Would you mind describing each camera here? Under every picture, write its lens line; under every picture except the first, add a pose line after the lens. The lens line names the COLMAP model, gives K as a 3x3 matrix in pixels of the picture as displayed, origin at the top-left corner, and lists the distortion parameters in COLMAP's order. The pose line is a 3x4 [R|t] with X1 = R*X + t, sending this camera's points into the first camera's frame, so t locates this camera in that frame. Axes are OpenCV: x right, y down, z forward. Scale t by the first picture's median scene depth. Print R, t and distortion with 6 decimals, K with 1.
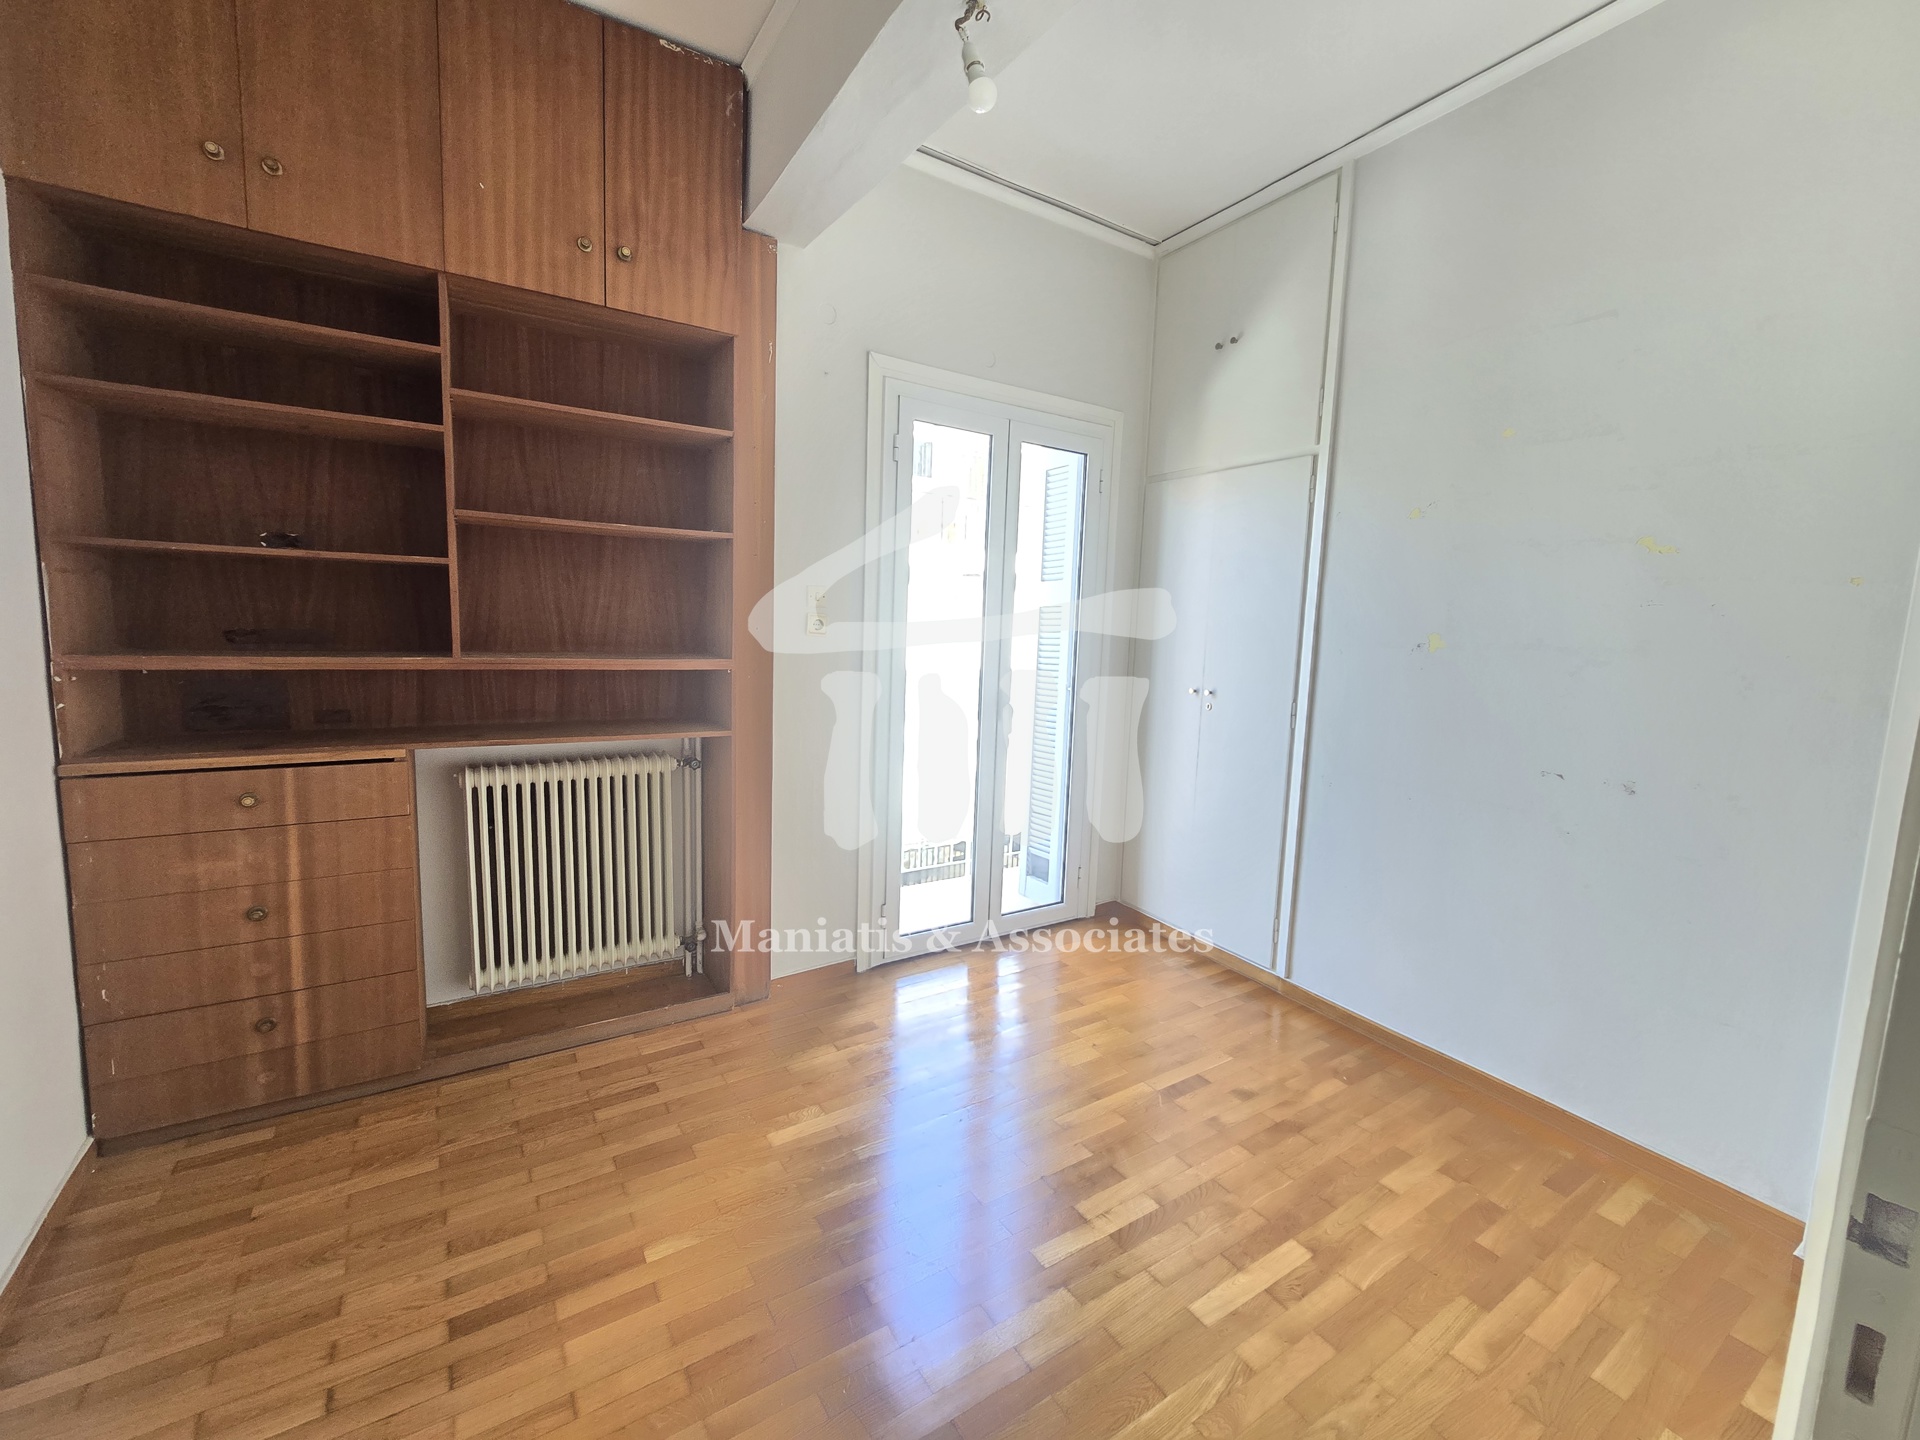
lens RADIAL K [[777.9, 0, 960.0], [0, 777.9, 708.3], [0, 0, 1]] dist [-0.000020, 0.000024]
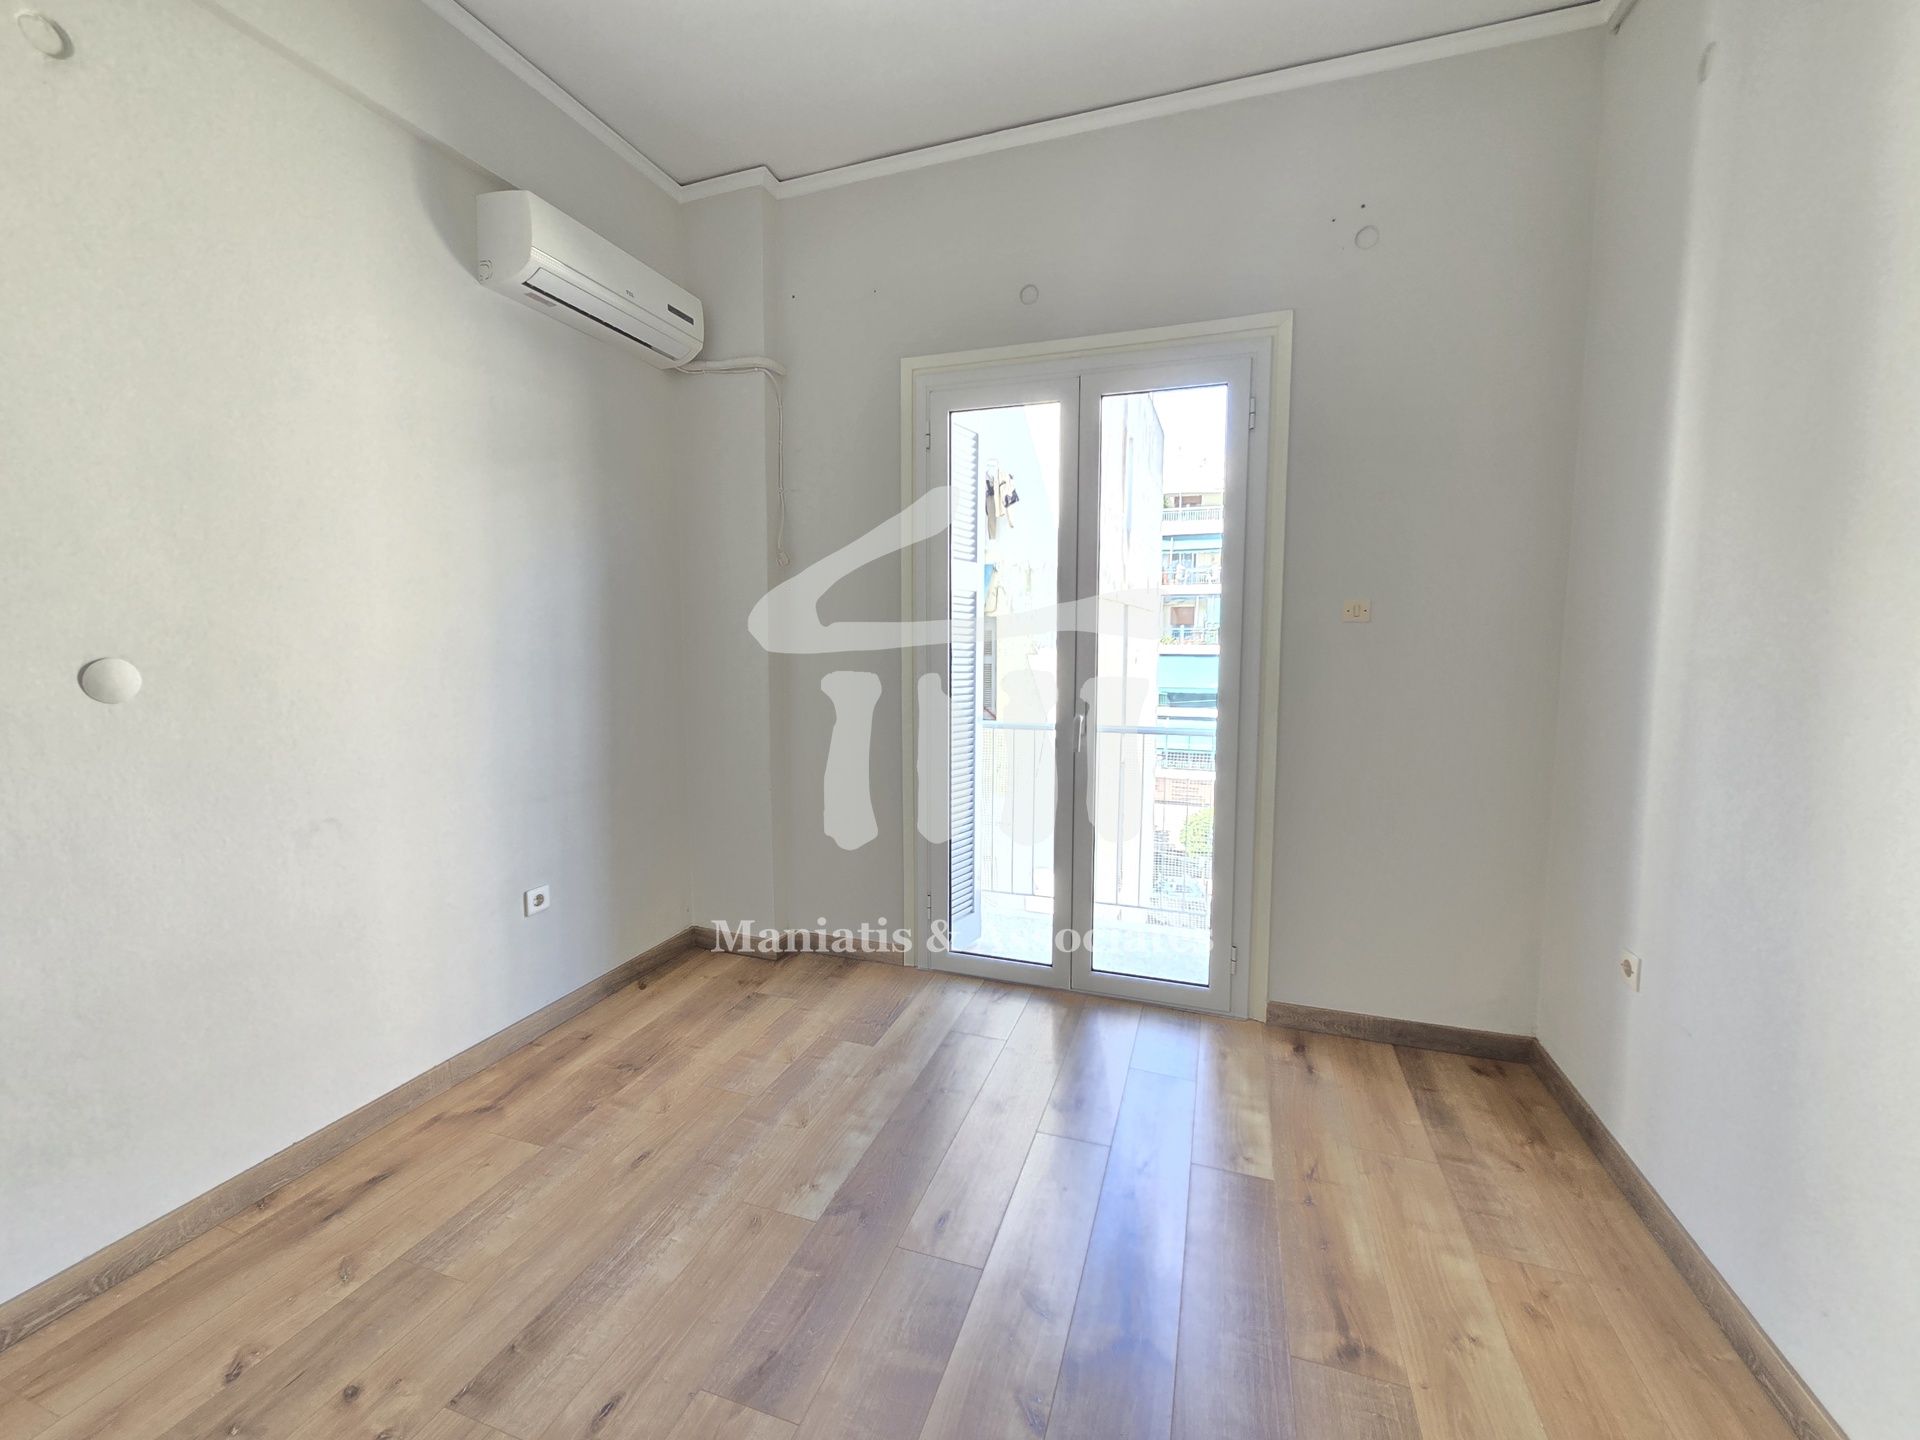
lens RADIAL K [[777.9, 0, 960.0], [0, 777.9, 708.3], [0, 0, 1]] dist [-0.000020, 0.000024]
pose [[0.624371, 0.046027, -0.779771, 0.655537], [-0.064298, 0.997903, 0.007419, -0.008015], [0.778477, 0.045506, 0.626022, 0.385357]]
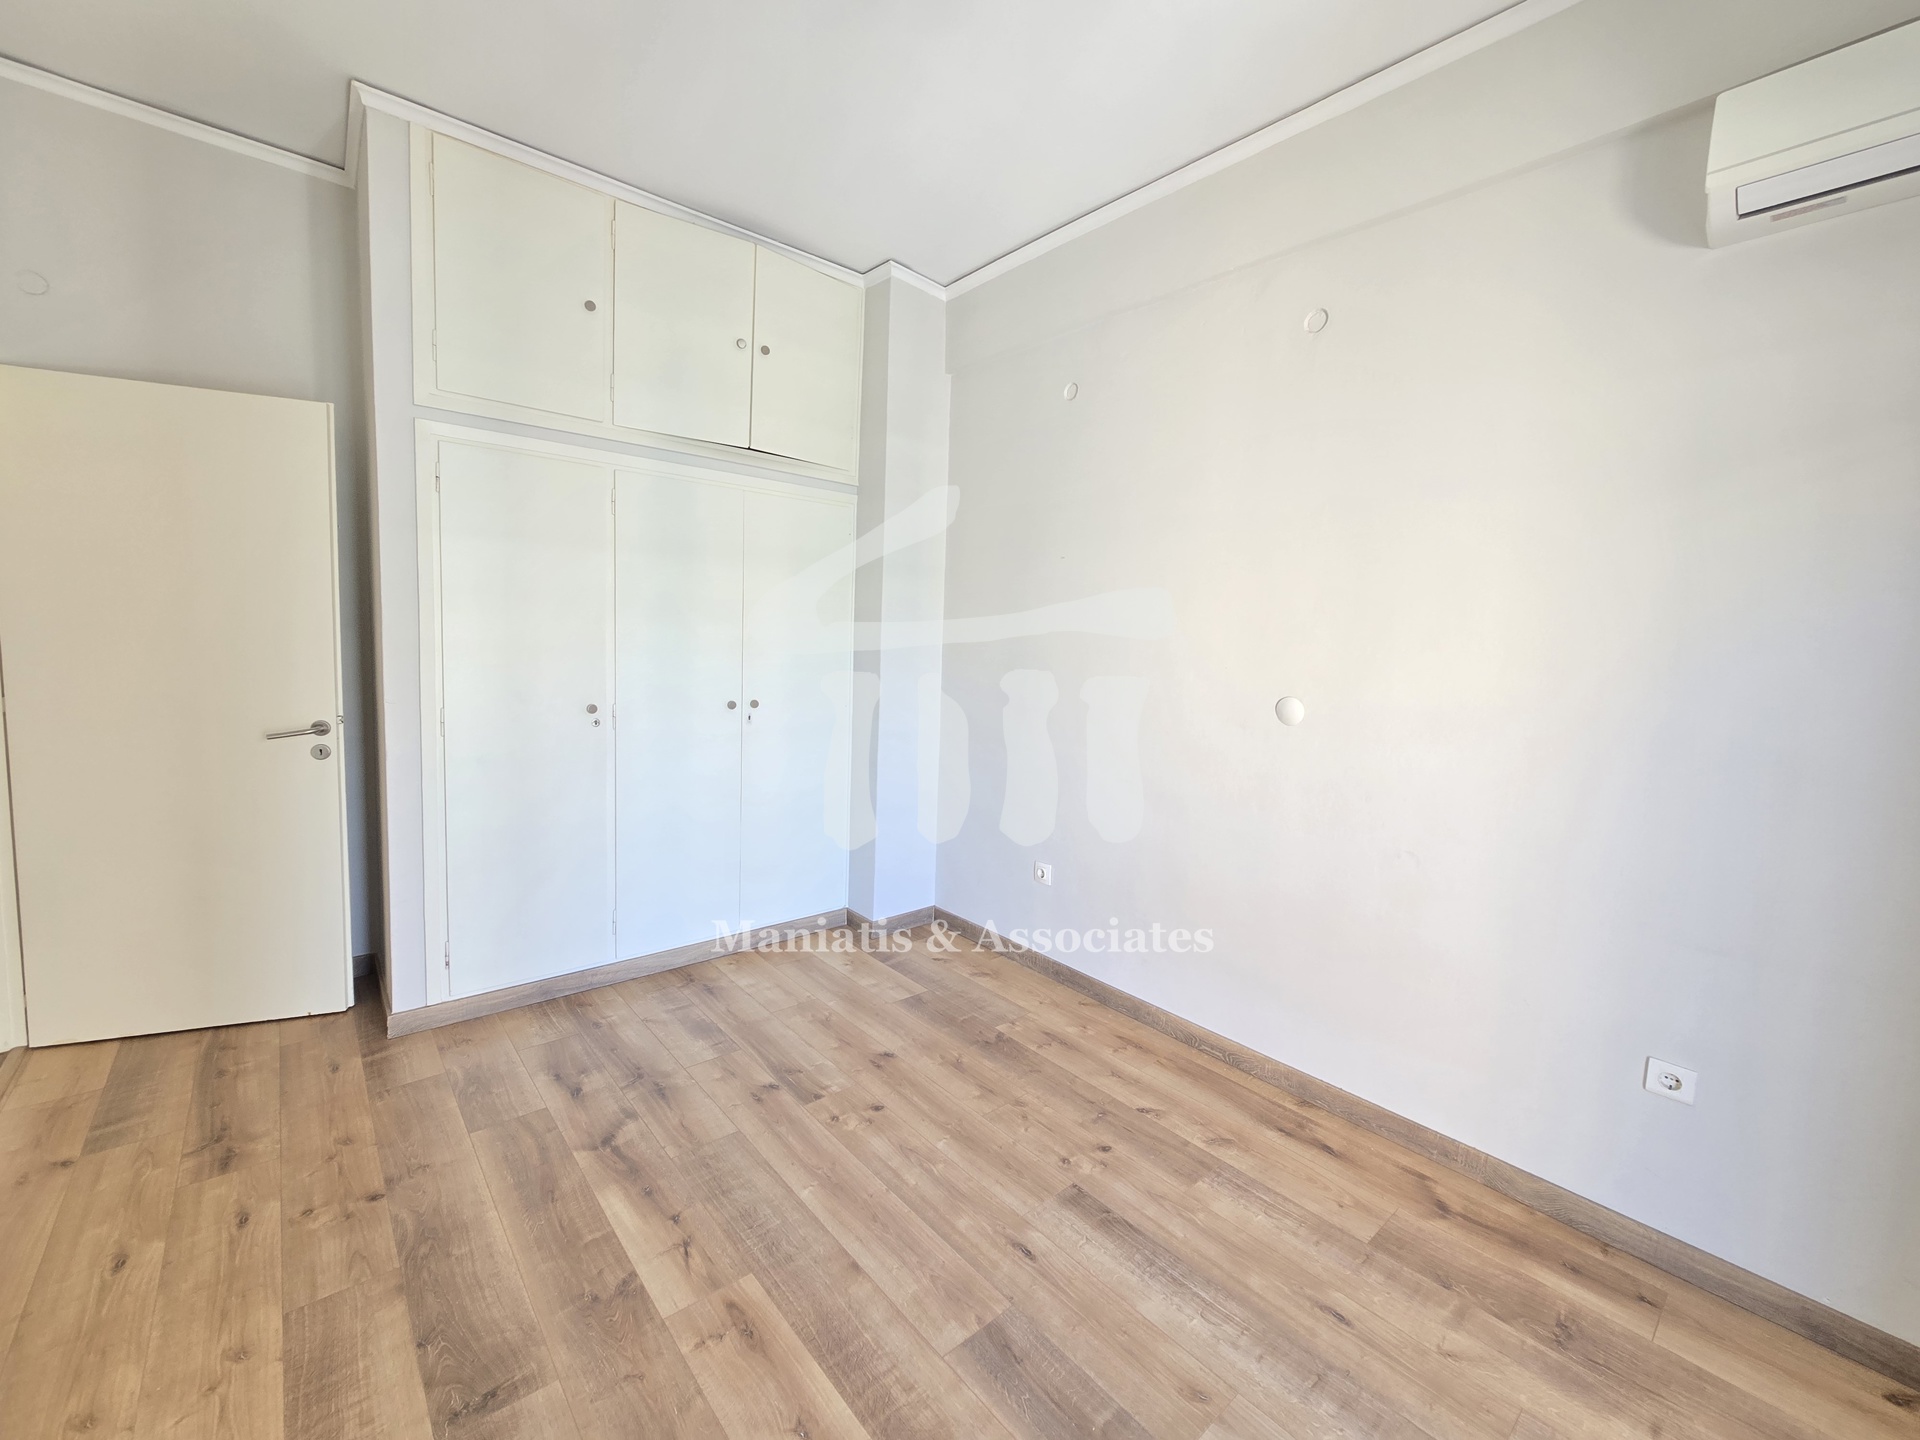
lens RADIAL K [[777.9, 0, 960.0], [0, 777.9, 708.3], [0, 0, 1]] dist [-0.000020, 0.000024]
pose [[-0.985966, -0.051899, -0.158677, 0.387116], [-0.081900, 0.978588, 0.188834, -0.110581], [0.145479, 0.199179, -0.969104, 0.983853]]
